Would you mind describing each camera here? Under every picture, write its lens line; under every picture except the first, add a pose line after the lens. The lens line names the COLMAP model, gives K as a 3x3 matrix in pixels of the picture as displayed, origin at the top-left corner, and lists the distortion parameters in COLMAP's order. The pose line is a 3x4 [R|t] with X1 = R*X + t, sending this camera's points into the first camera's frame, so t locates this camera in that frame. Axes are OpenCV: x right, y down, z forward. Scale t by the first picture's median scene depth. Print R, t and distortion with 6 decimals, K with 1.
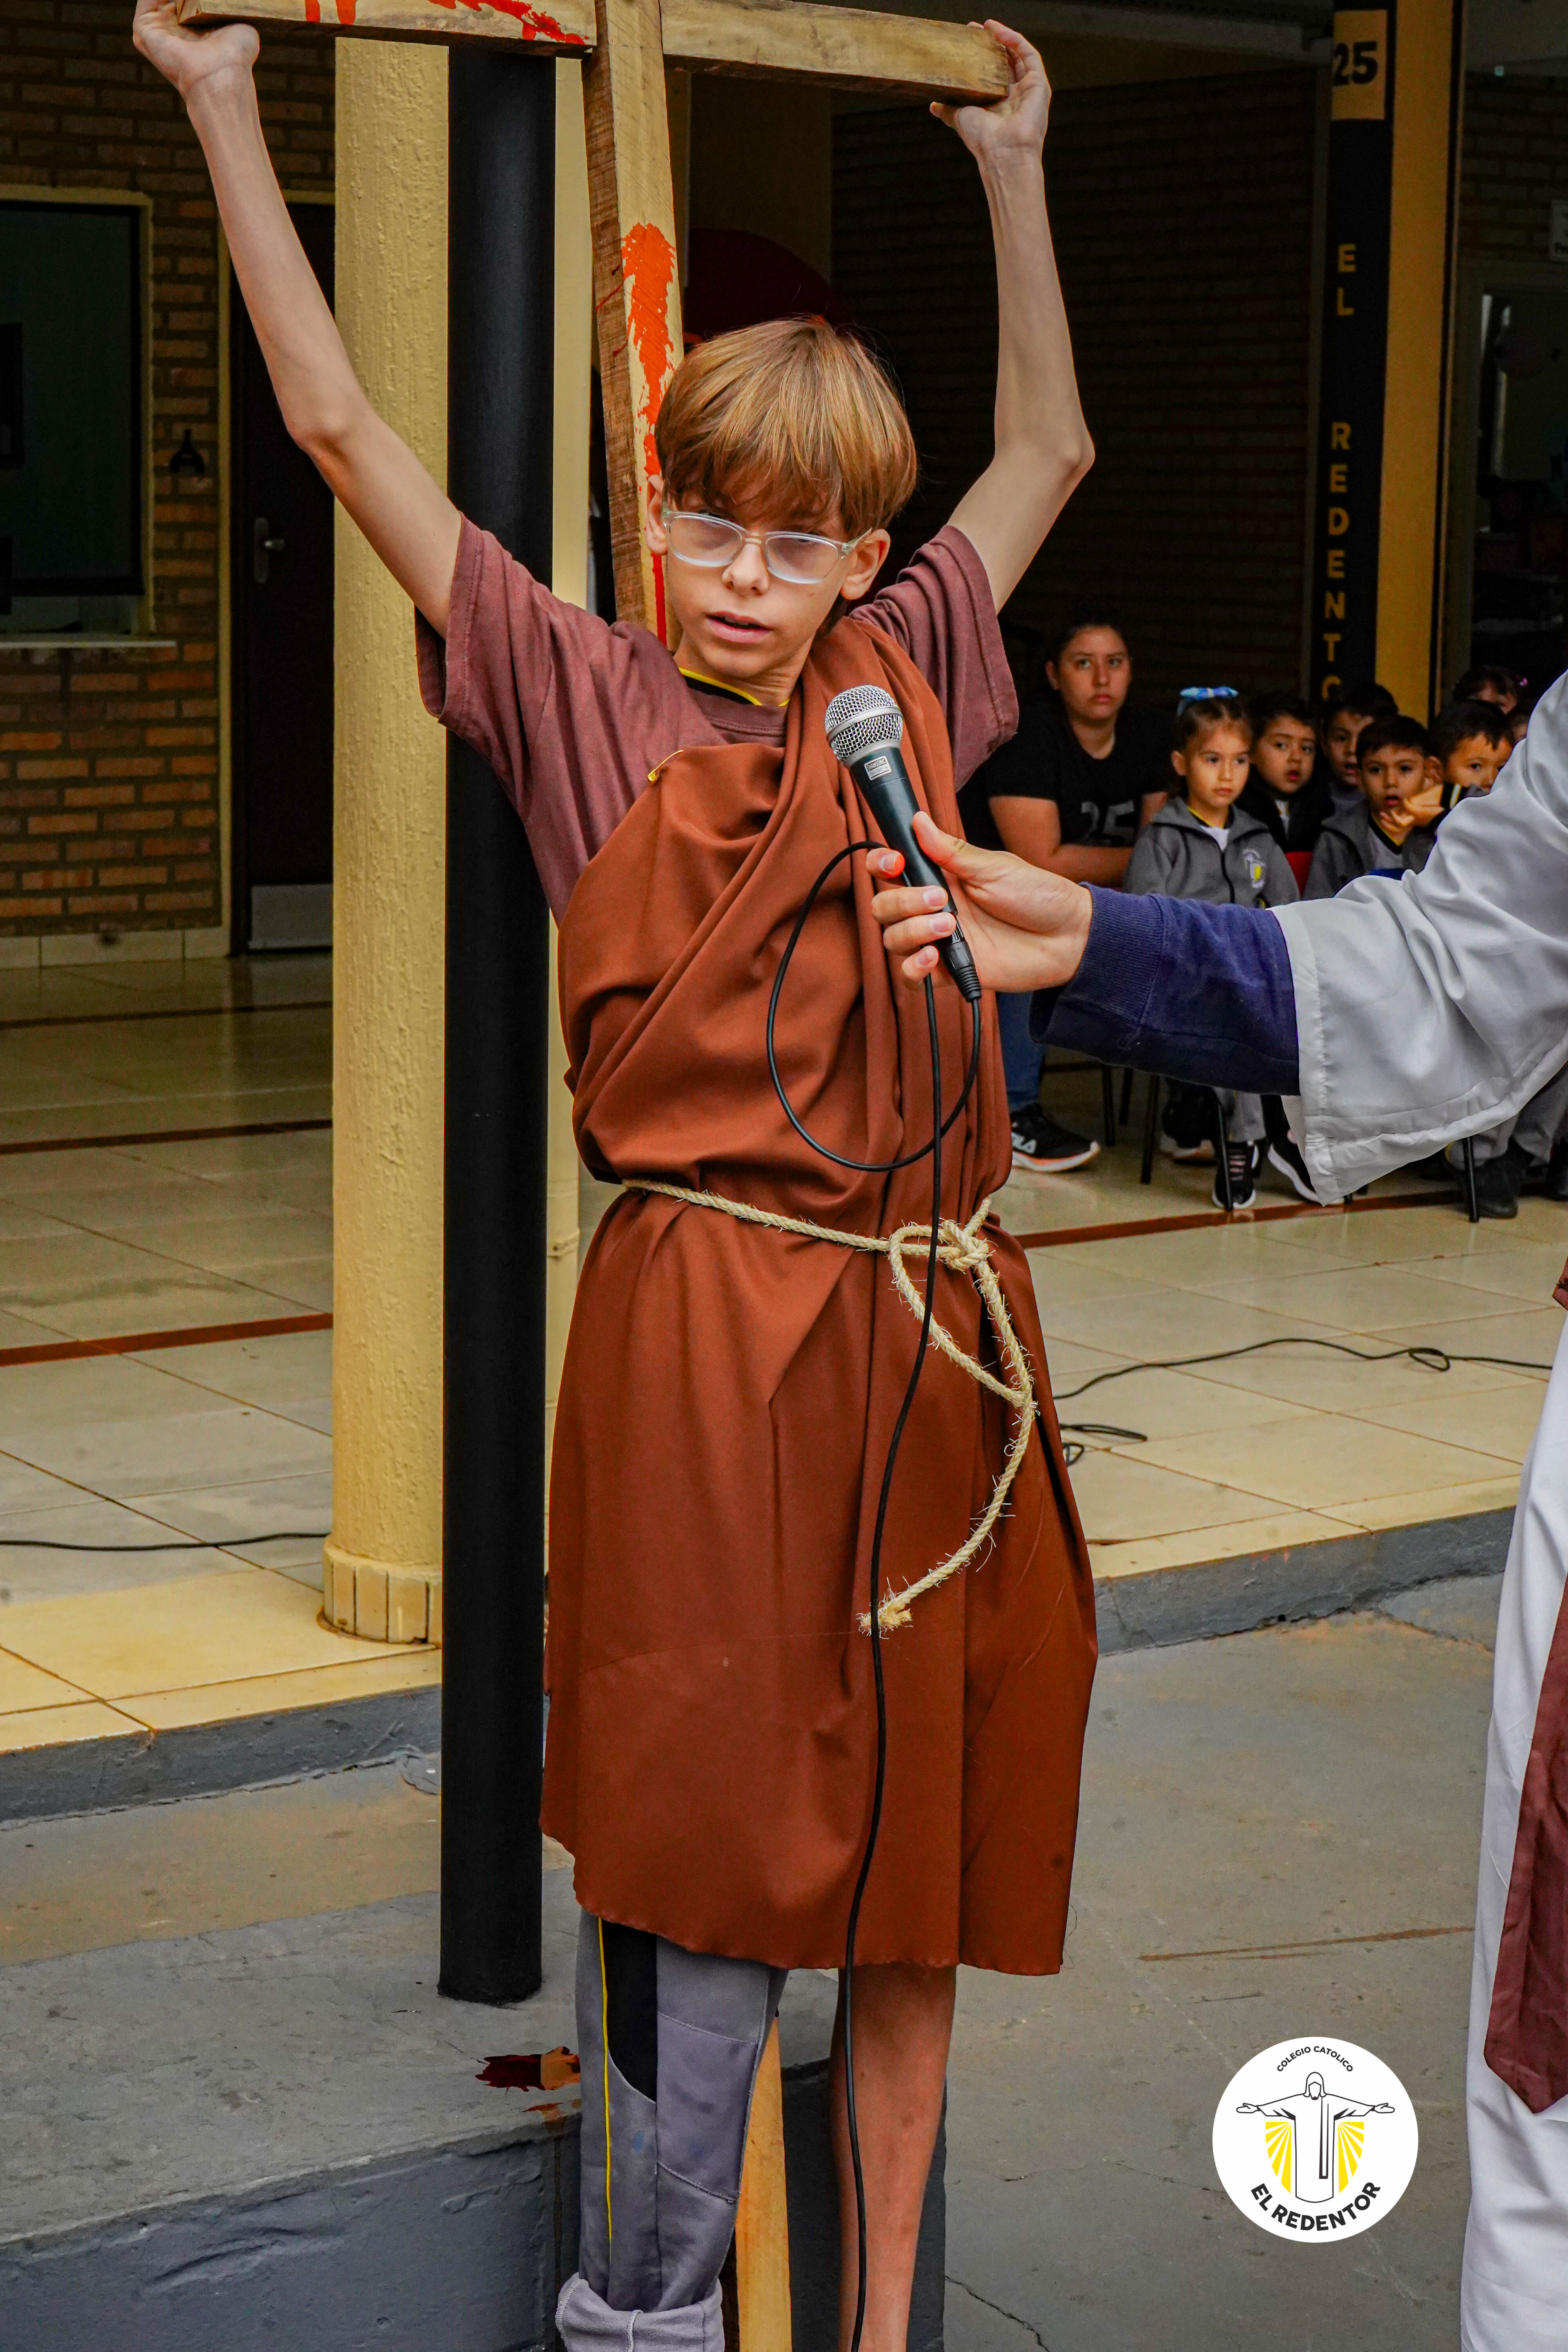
lens RADIAL K [[4382.8, 0, 784.0], [0, 4382.8, 1176.0], [0, 0, 1]] dist [0.029331, -0.068339]
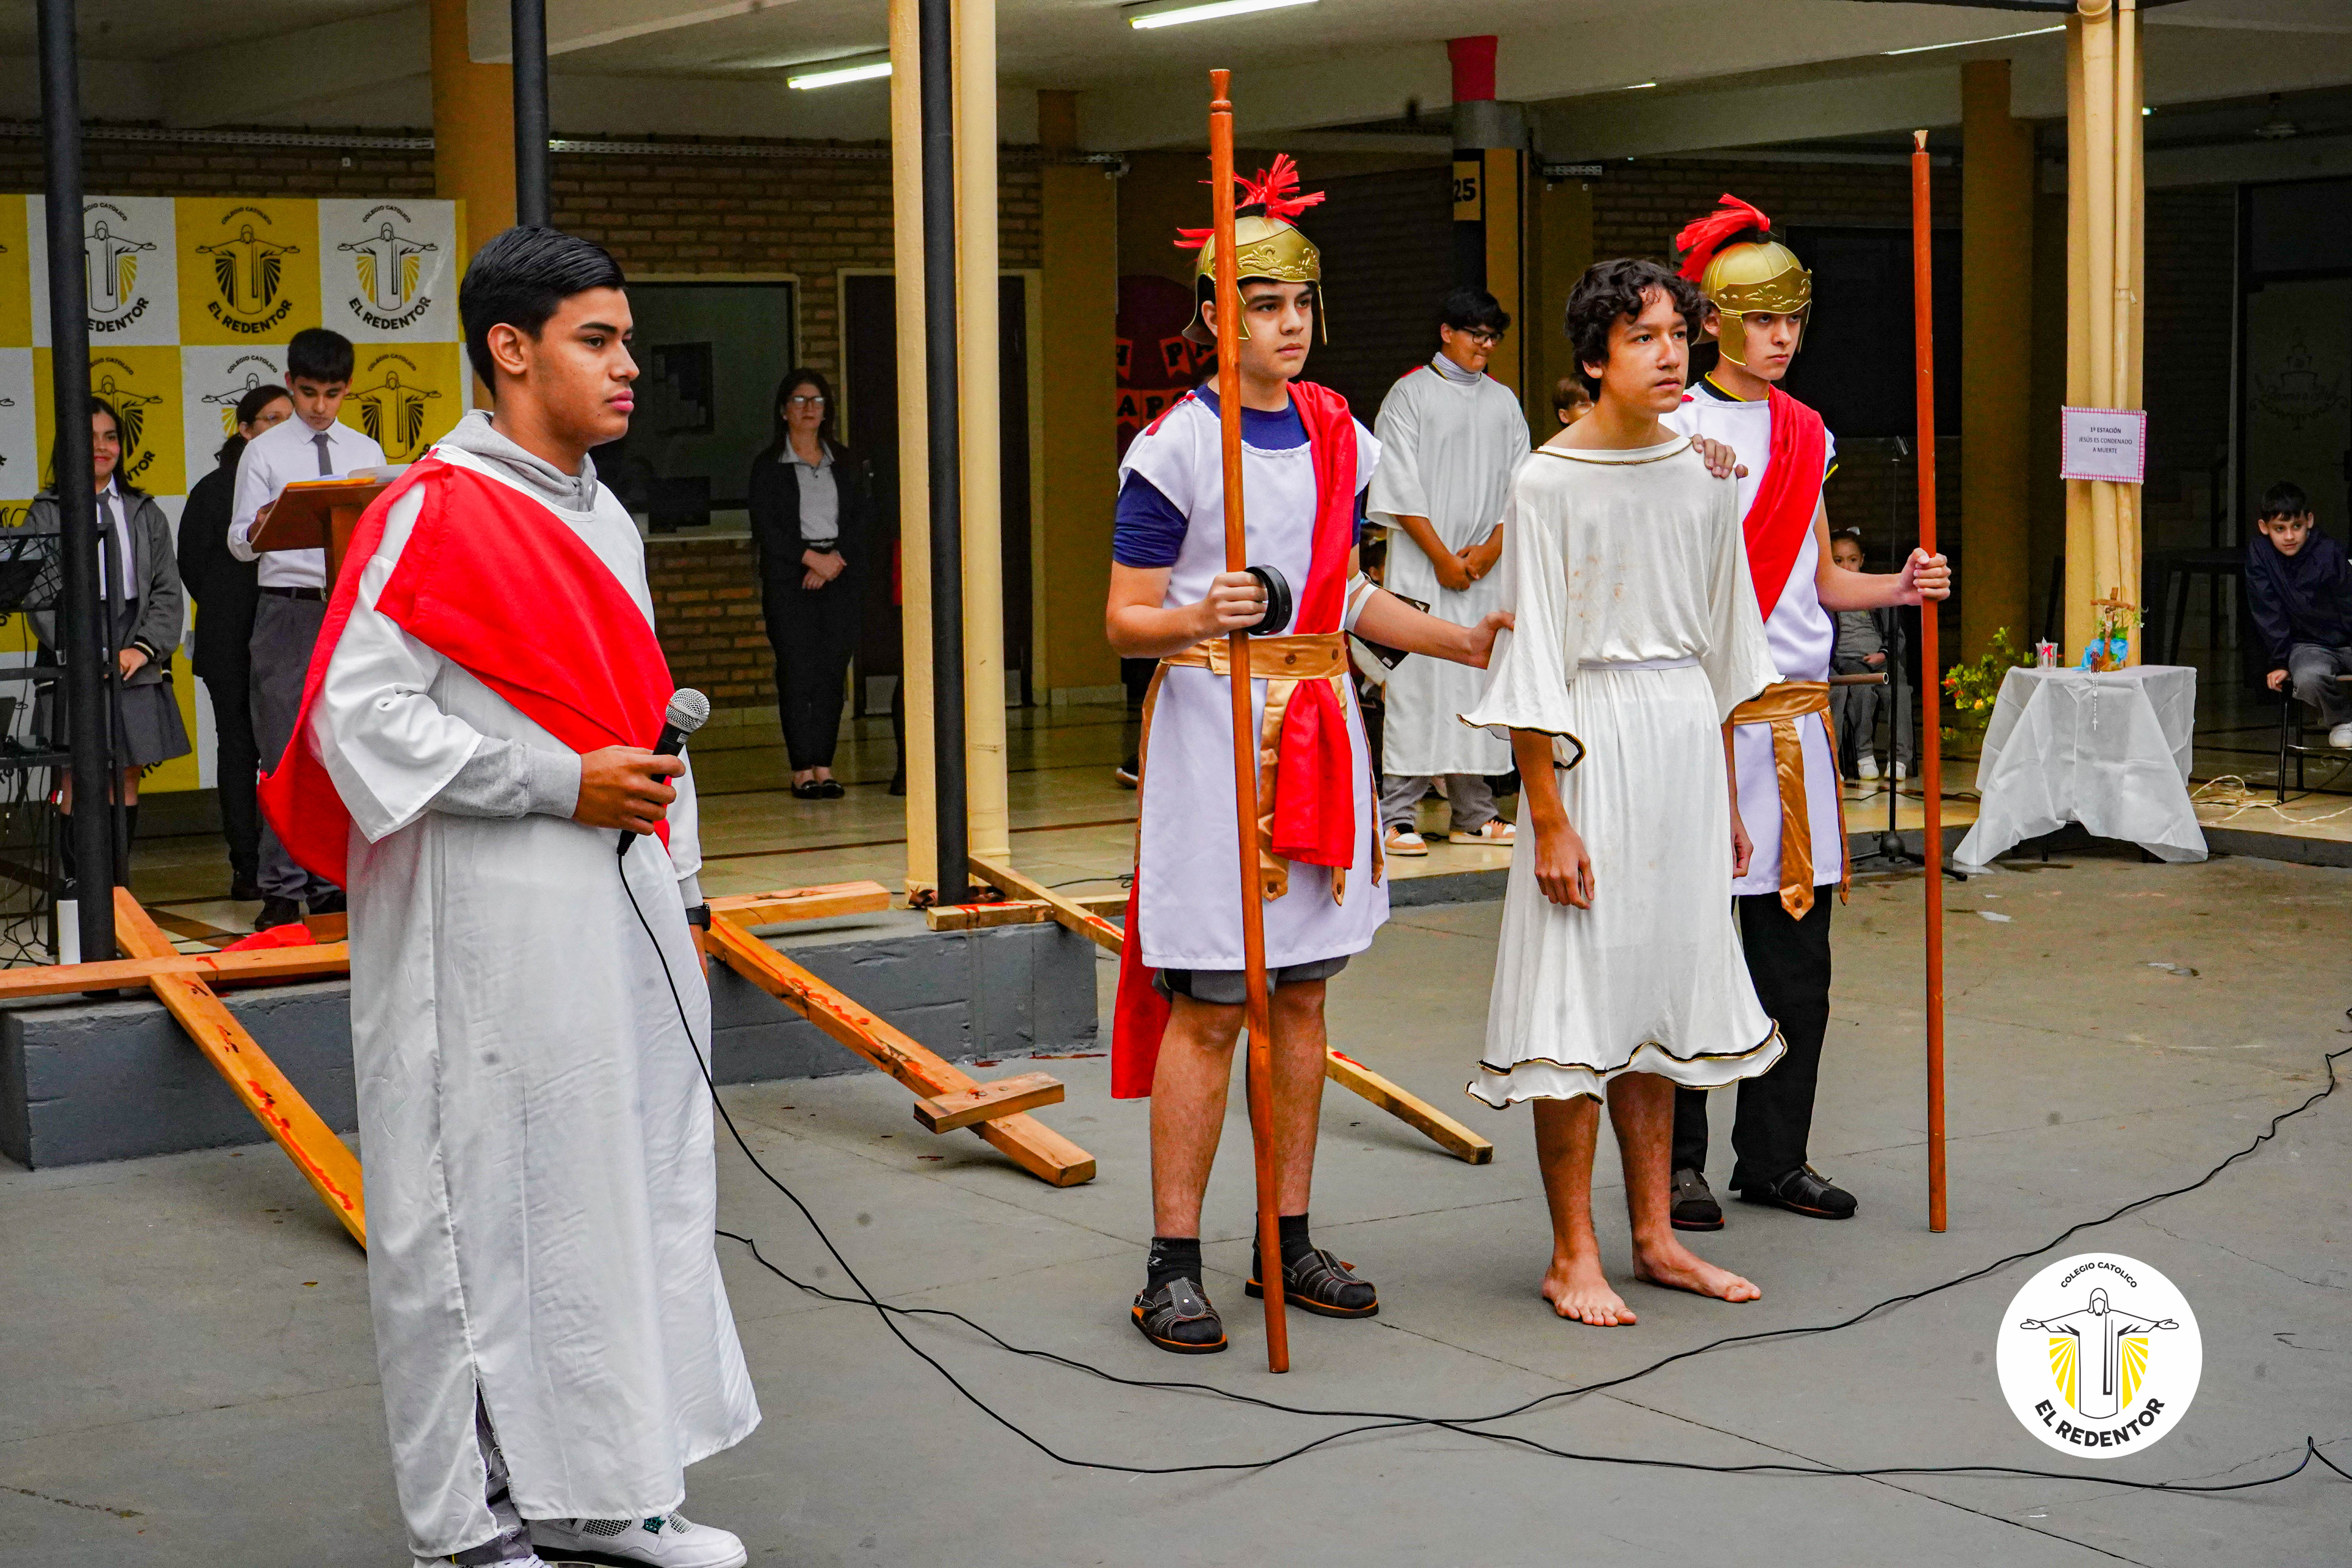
lens RADIAL K [[4019.2, 0, 1176.0], [0, 4019.2, 784.0], [0, 0, 1]] dist [0.163155, -1.293101]
pose [[0.998693, -0.029251, -0.041922, 0.063698], [0.026428, 0.997445, -0.066378, 0.083987], [0.043756, 0.065183, 0.996914, -0.554670]]
